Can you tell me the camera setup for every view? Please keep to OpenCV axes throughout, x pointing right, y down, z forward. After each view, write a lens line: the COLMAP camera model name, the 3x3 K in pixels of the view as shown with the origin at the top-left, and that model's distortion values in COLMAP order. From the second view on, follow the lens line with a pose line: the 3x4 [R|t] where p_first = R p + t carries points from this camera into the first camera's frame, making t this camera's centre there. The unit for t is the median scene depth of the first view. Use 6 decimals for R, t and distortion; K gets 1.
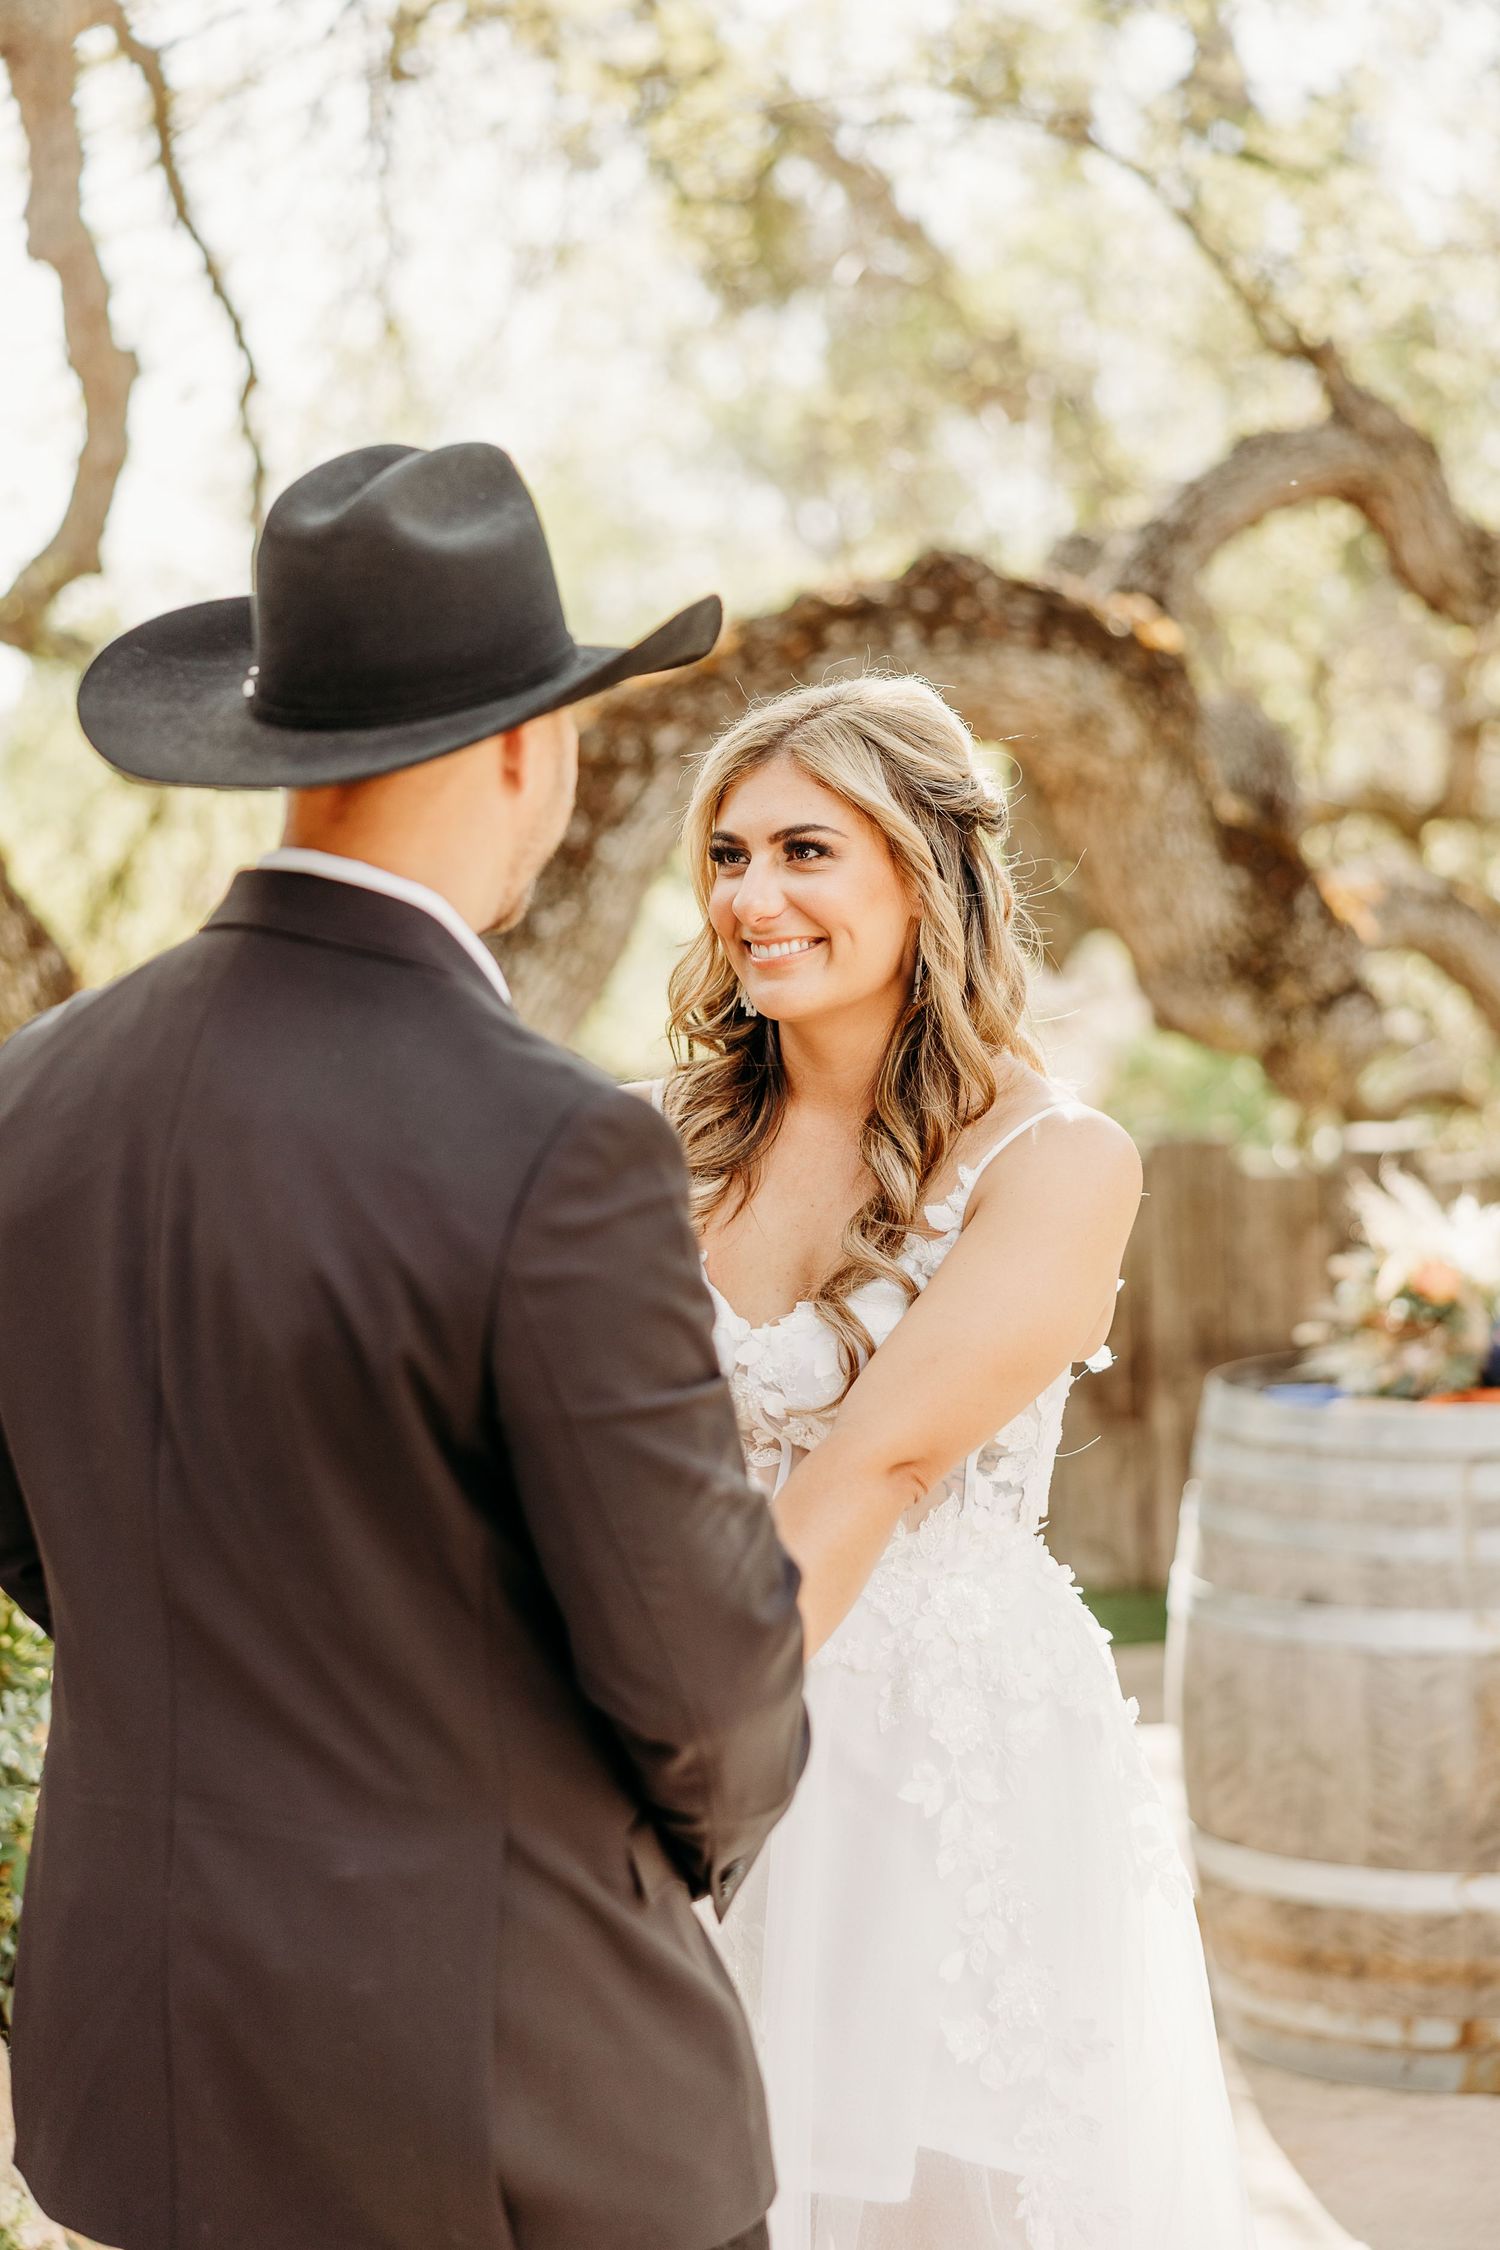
lens RADIAL K [[4155.2, 0, 751.5], [0, 4155.2, 1112.0], [0, 0, 1]] dist [0.014525, 0.000000]
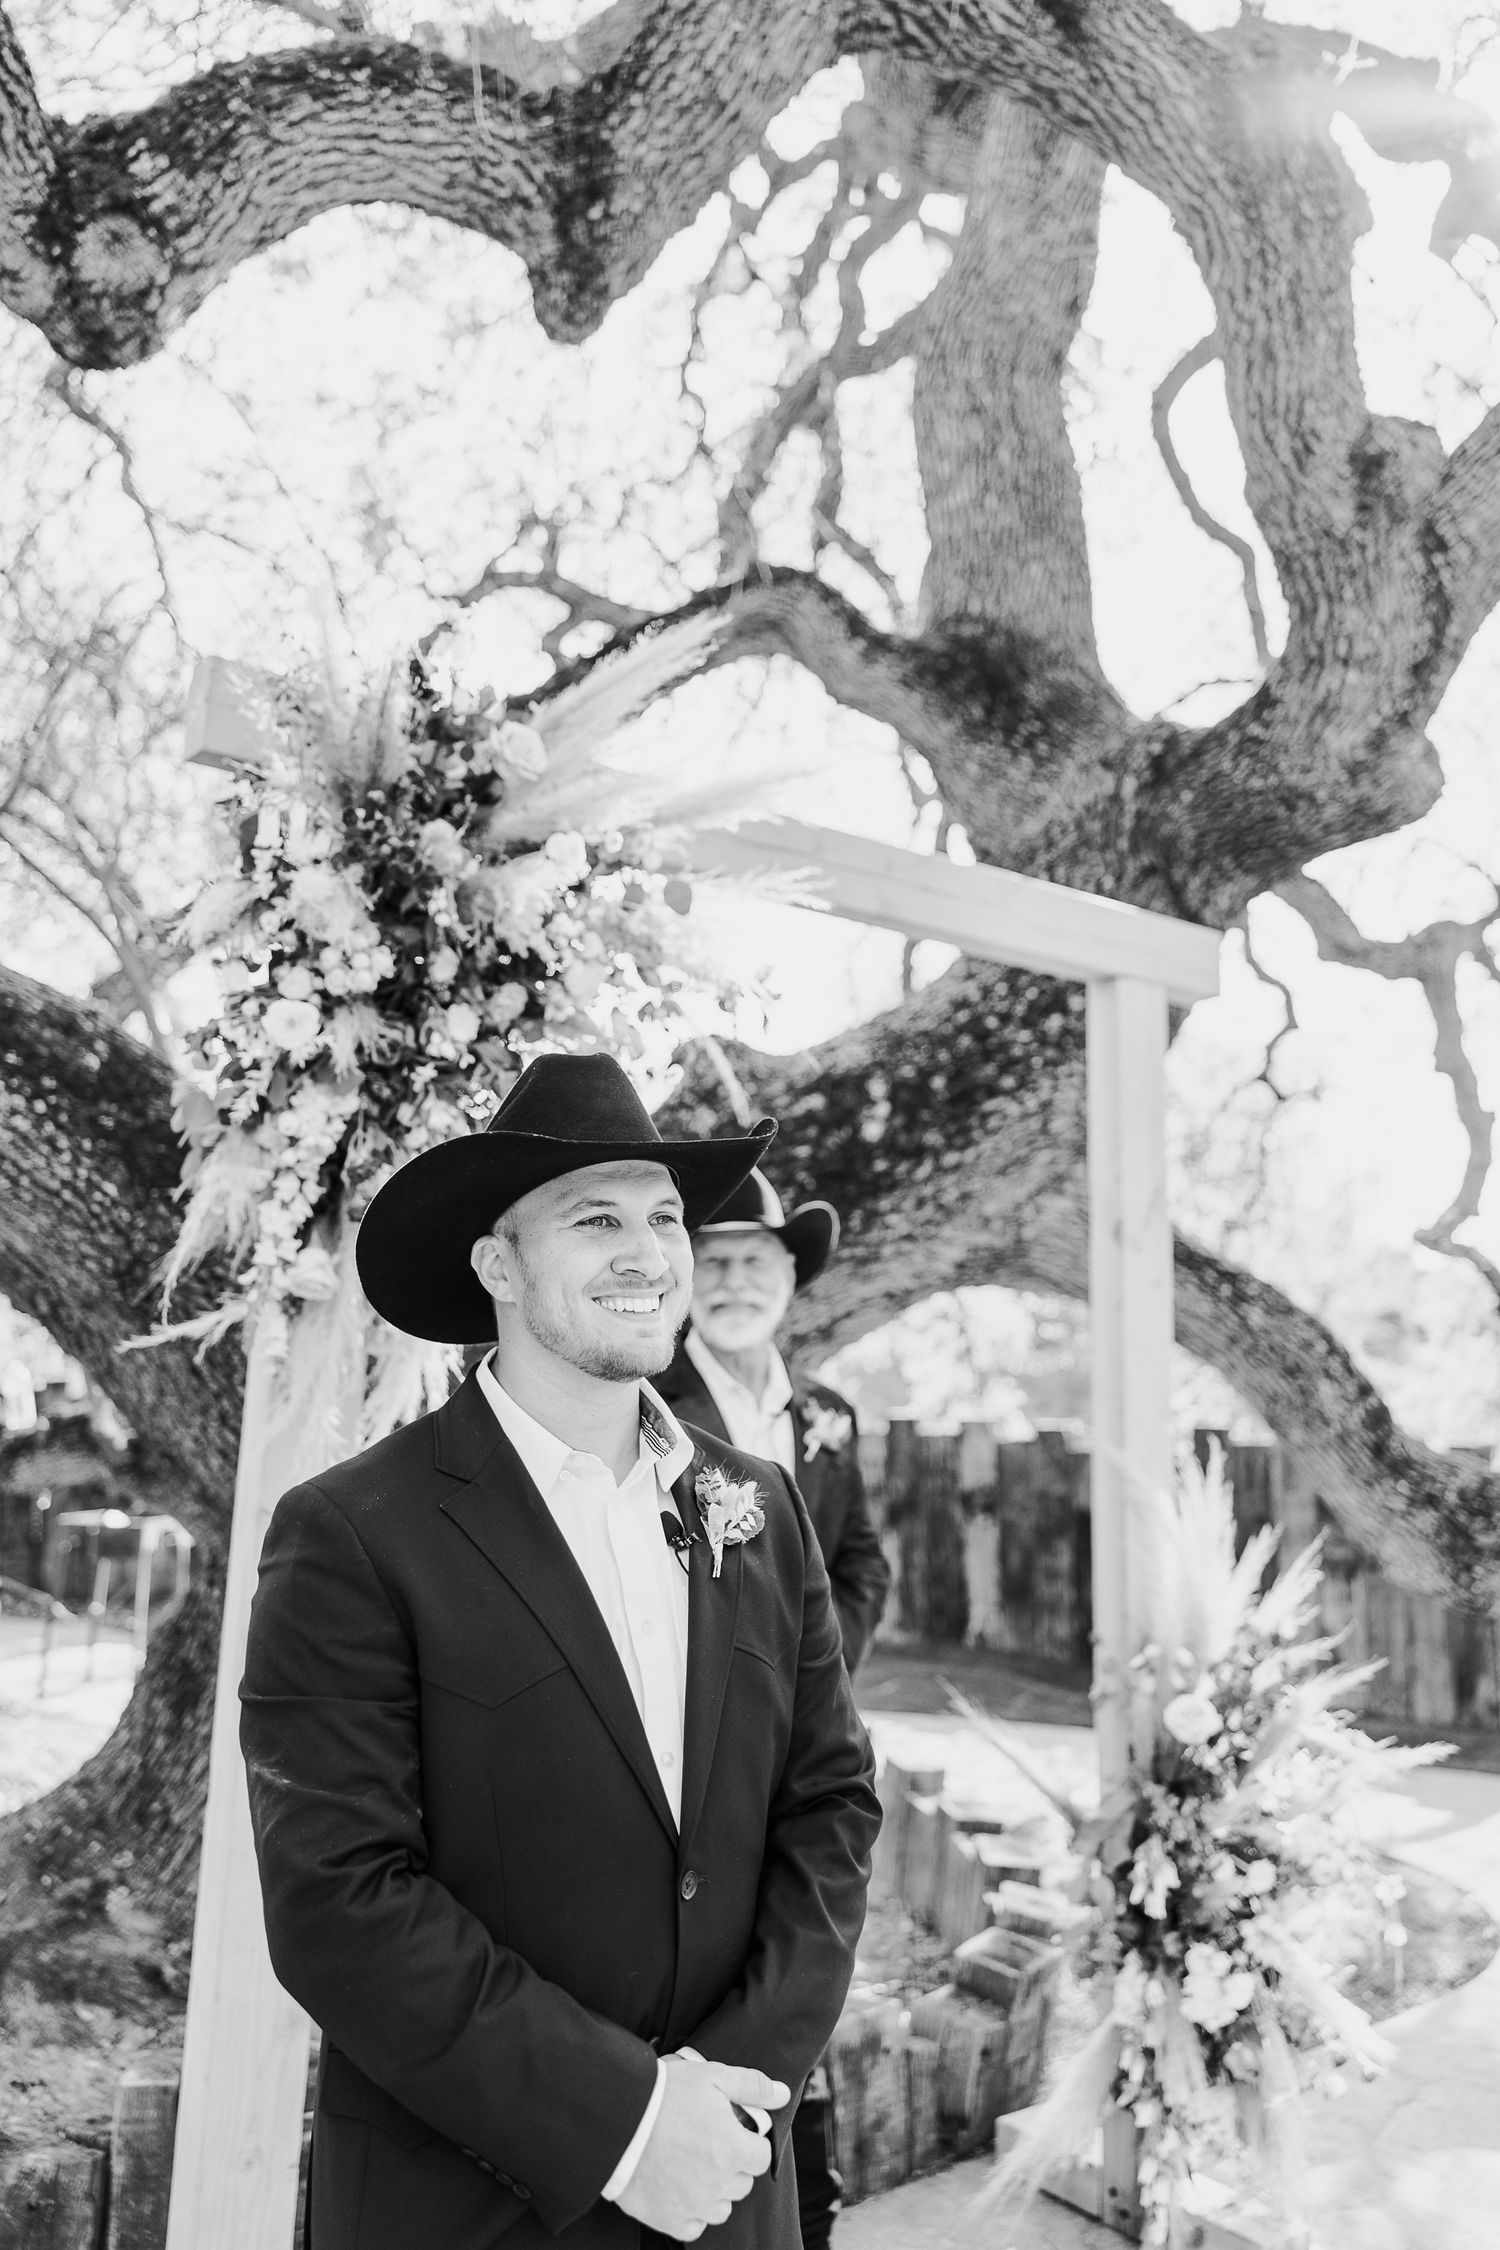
lens RADIAL K [[1726.6, 0, 742.7], [0, 1726.6, 1118.4], [0, 0, 1]] dist [0.008273, -0.006378]
pose [[0.809960, -0.050743, -0.584286, 0.071412], [-0.060106, 0.983822, -0.168762, -0.010852], [0.583398, 0.171810, 0.793806, 0.117593]]
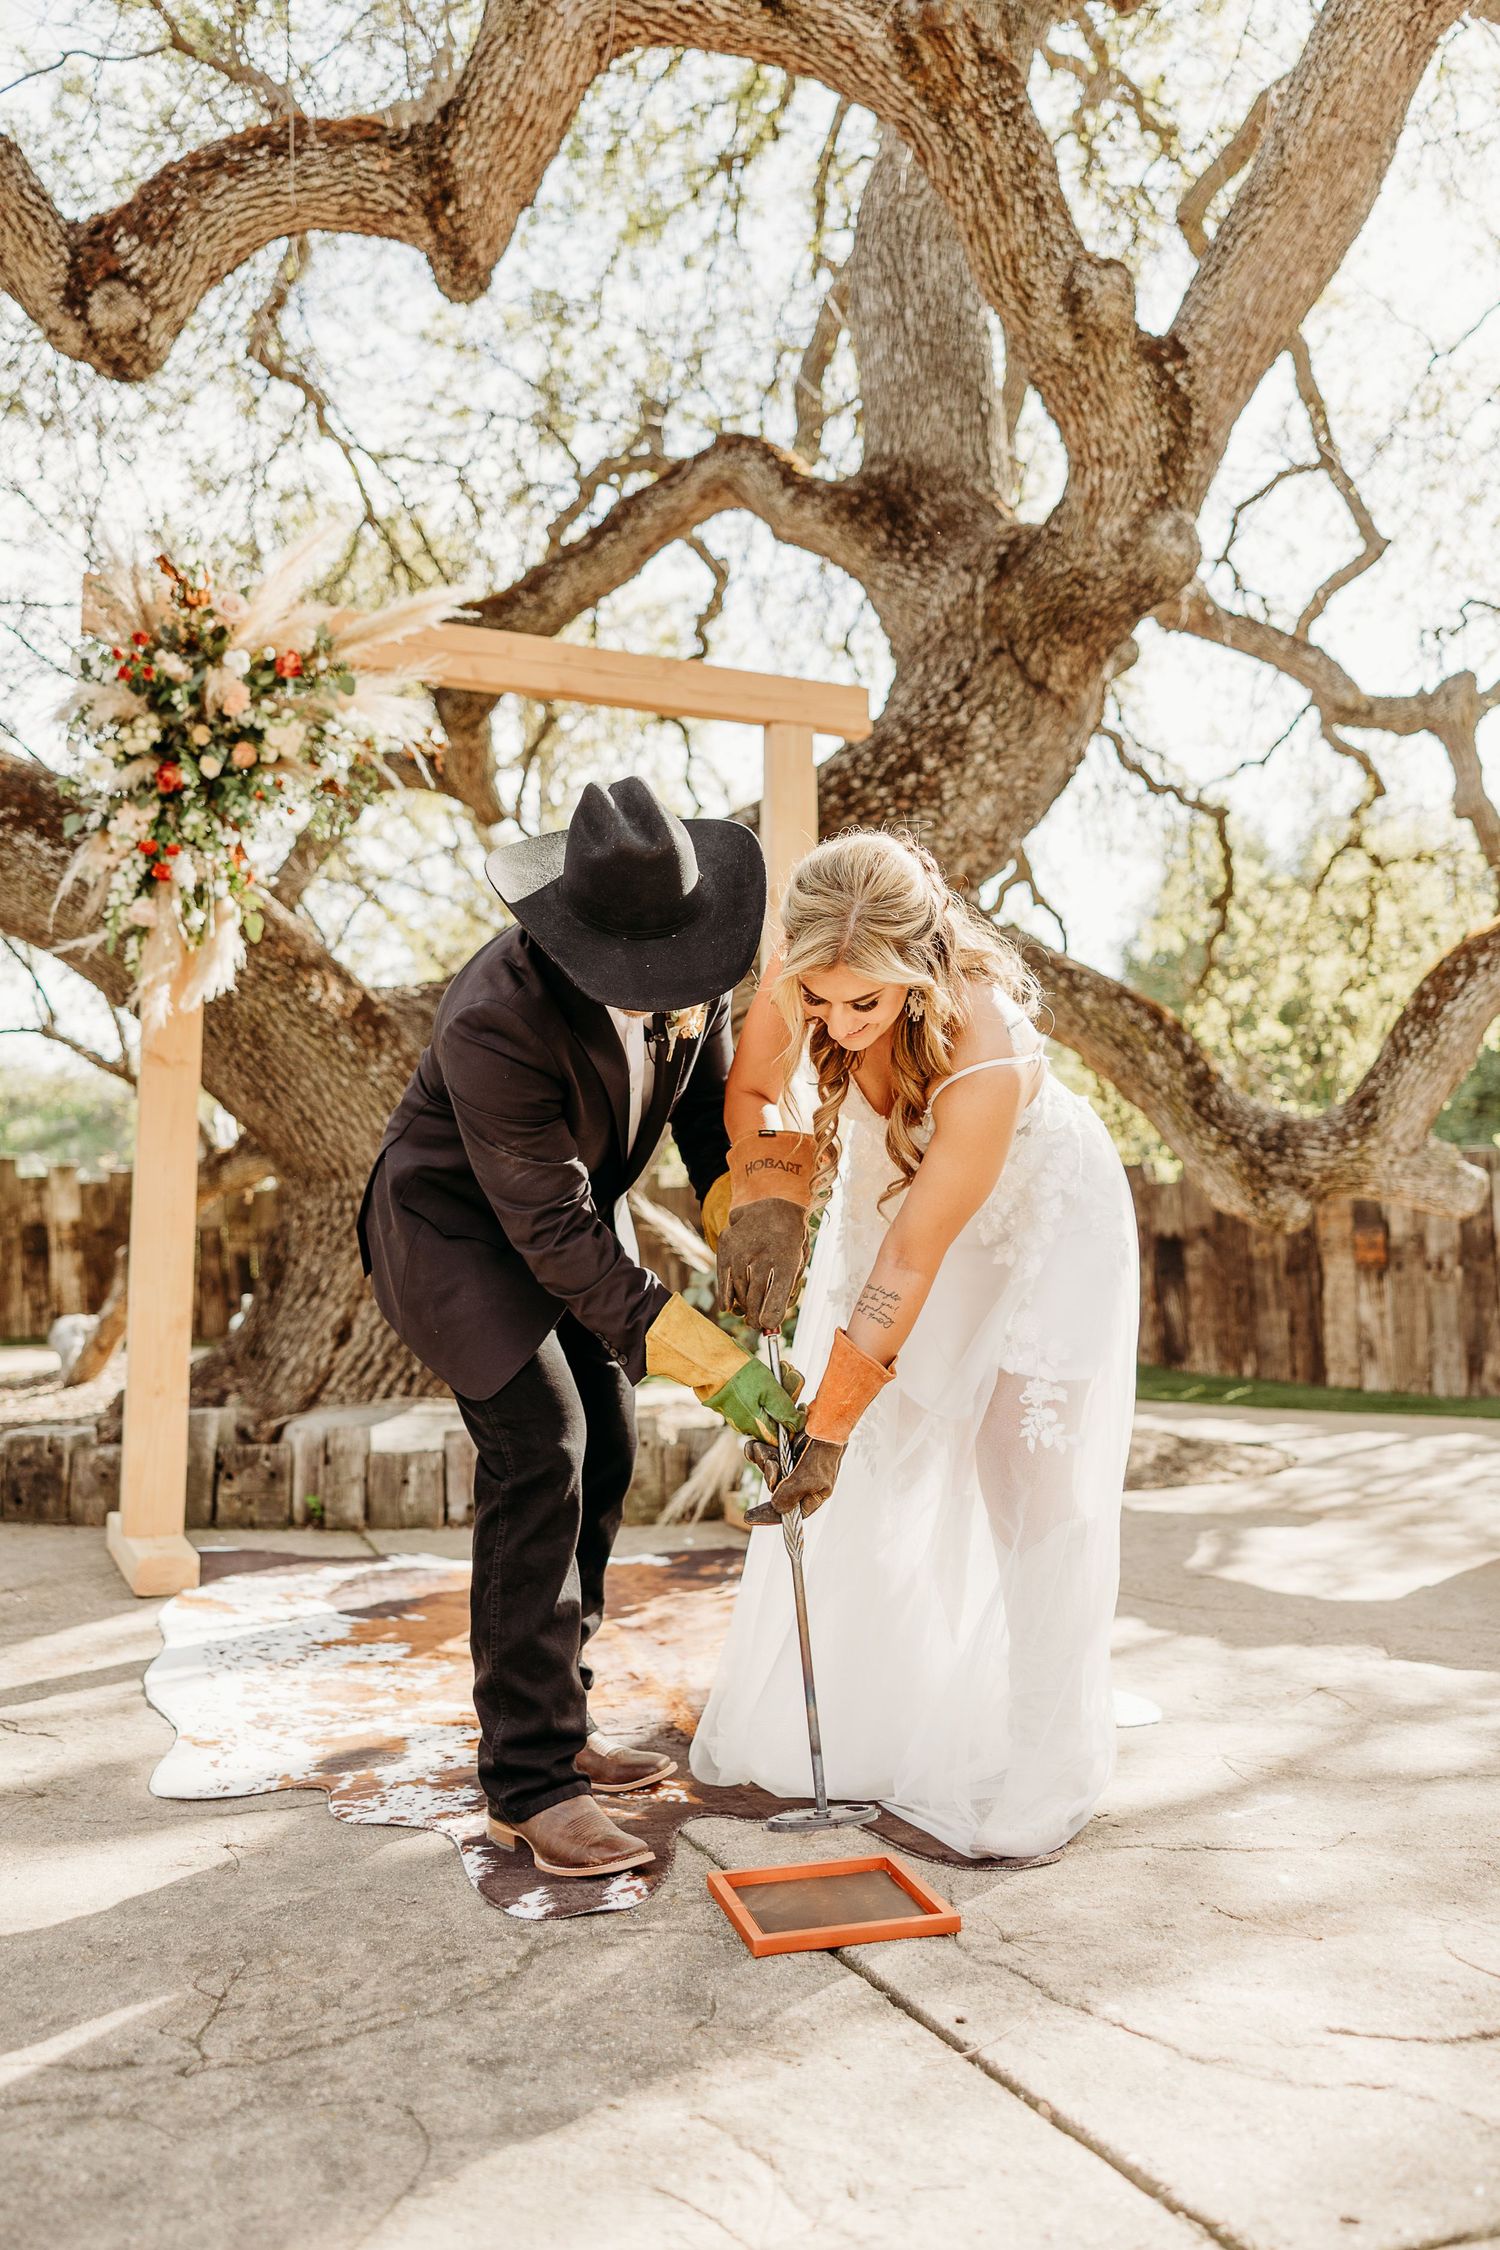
lens RADIAL K [[1726.6, 0, 733.5], [0, 1726.6, 1117.3], [0, 0, 1]] dist [0.008273, -0.006378]
pose [[0.651098, -0.040135, -0.757932, 0.380315], [-0.034549, 0.995999, -0.082421, 0.076396], [0.758207, 0.079850, 0.647106, 0.108928]]
